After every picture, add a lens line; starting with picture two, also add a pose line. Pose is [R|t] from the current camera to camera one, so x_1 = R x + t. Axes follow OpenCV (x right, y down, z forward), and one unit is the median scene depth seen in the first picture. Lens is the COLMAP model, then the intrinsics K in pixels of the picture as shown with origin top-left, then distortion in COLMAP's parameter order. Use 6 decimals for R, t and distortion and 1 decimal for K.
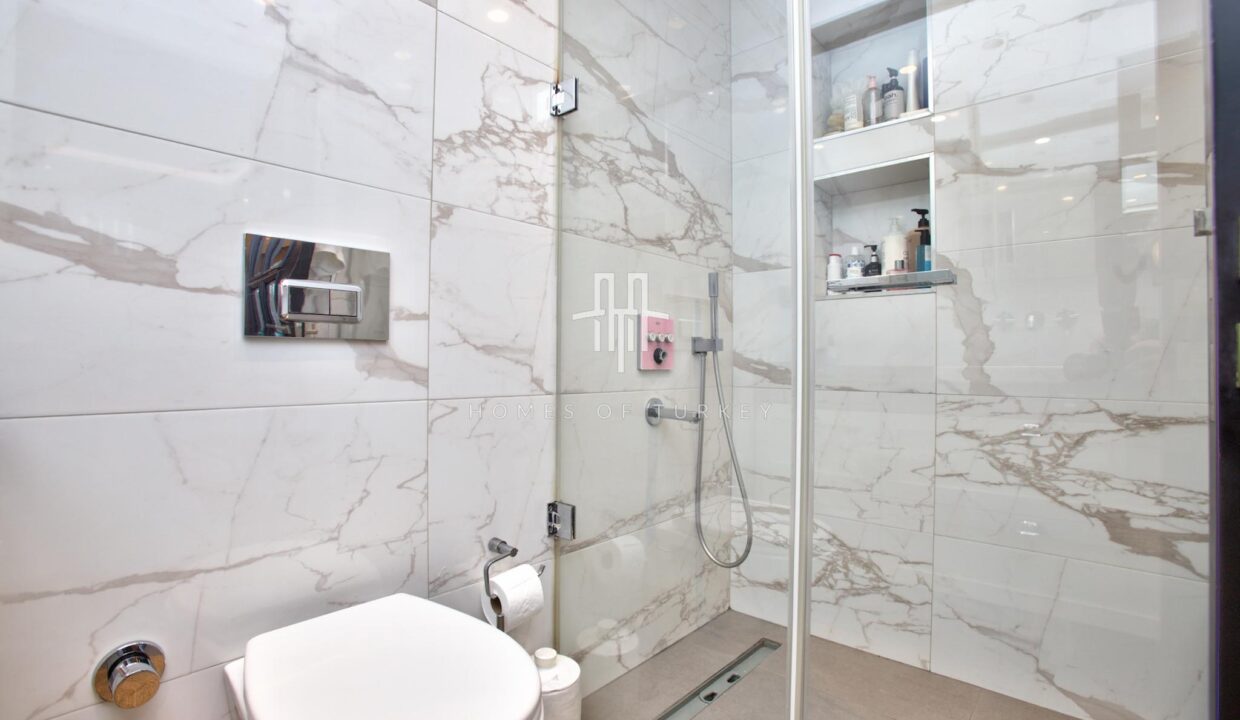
lens RADIAL K [[574.6, 0, 619.0], [0, 574.6, 360.3], [0, 0, 1]] dist [-0.082906, 0.035911]
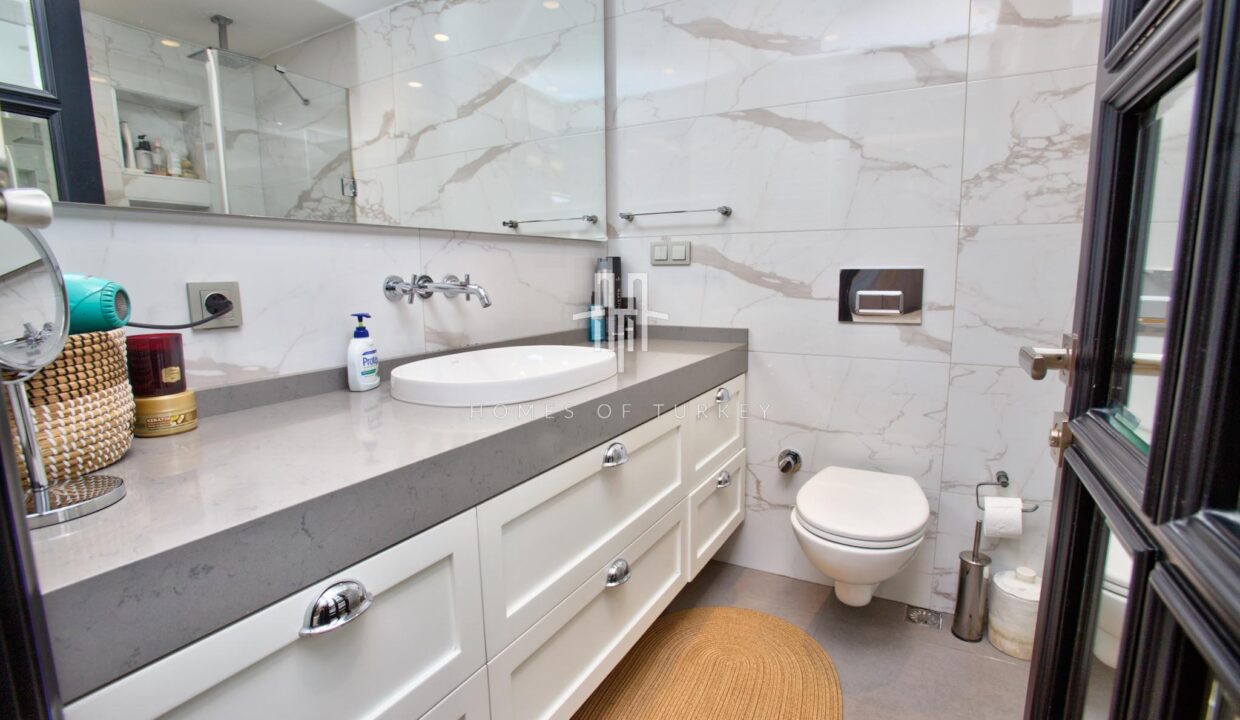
lens RADIAL K [[590.7, 0, 620.0], [0, 590.7, 360.0], [0, 0, 1]] dist [-0.036478, 0.018233]
pose [[0.194067, 0.141527, -0.970726, 0.963435], [0.027676, 0.988355, 0.149630, -0.188487], [0.980598, -0.055904, 0.187891, -0.135161]]
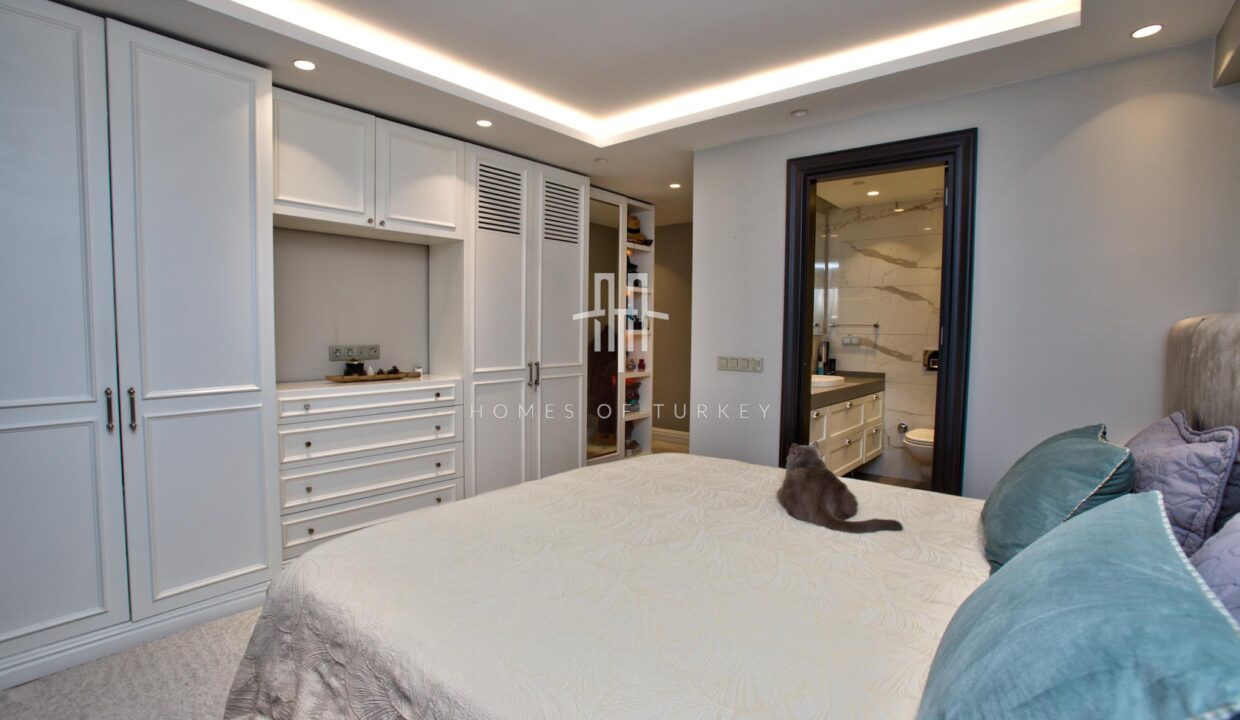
lens RADIAL K [[590.7, 0, 620.0], [0, 590.7, 360.0], [0, 0, 1]] dist [-0.036478, 0.018233]
pose [[0.035073, 0.054542, -0.997895, 3.522253], [-0.000189, 0.998510, 0.054569, -0.334266], [0.999385, -0.001726, 0.035031, -1.512154]]
